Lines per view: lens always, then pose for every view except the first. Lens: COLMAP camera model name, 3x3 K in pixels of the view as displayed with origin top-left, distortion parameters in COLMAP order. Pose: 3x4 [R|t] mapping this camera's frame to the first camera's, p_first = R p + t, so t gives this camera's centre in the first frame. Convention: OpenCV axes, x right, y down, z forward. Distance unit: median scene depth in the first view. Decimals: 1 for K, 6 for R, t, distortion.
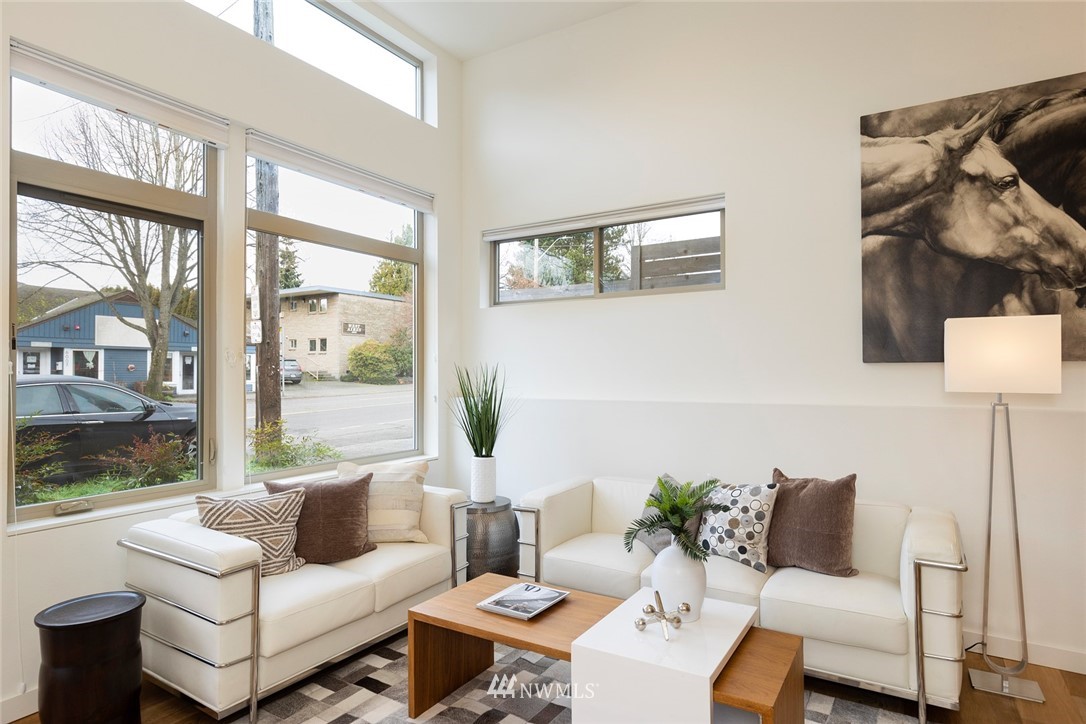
lens RADIAL K [[608.7, 0, 543.0], [0, 608.7, 362.0], [0, 0, 1]] dist [-0.001676, 0.000207]
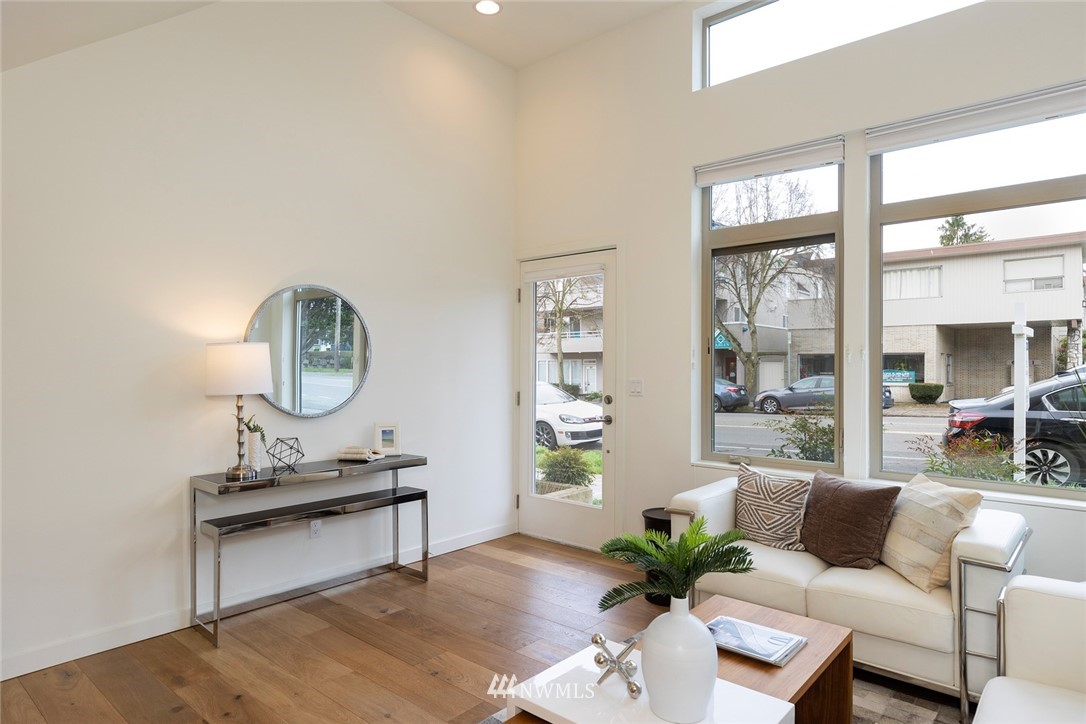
lens RADIAL K [[617.7, 0, 543.0], [0, 617.7, 362.0], [0, 0, 1]] dist [0.001214, -0.000131]
pose [[-0.165996, -0.007133, -0.986101, 0.753553], [0.021028, 0.999721, -0.010771, 0.007815], [0.985902, -0.022523, -0.165800, 0.758347]]
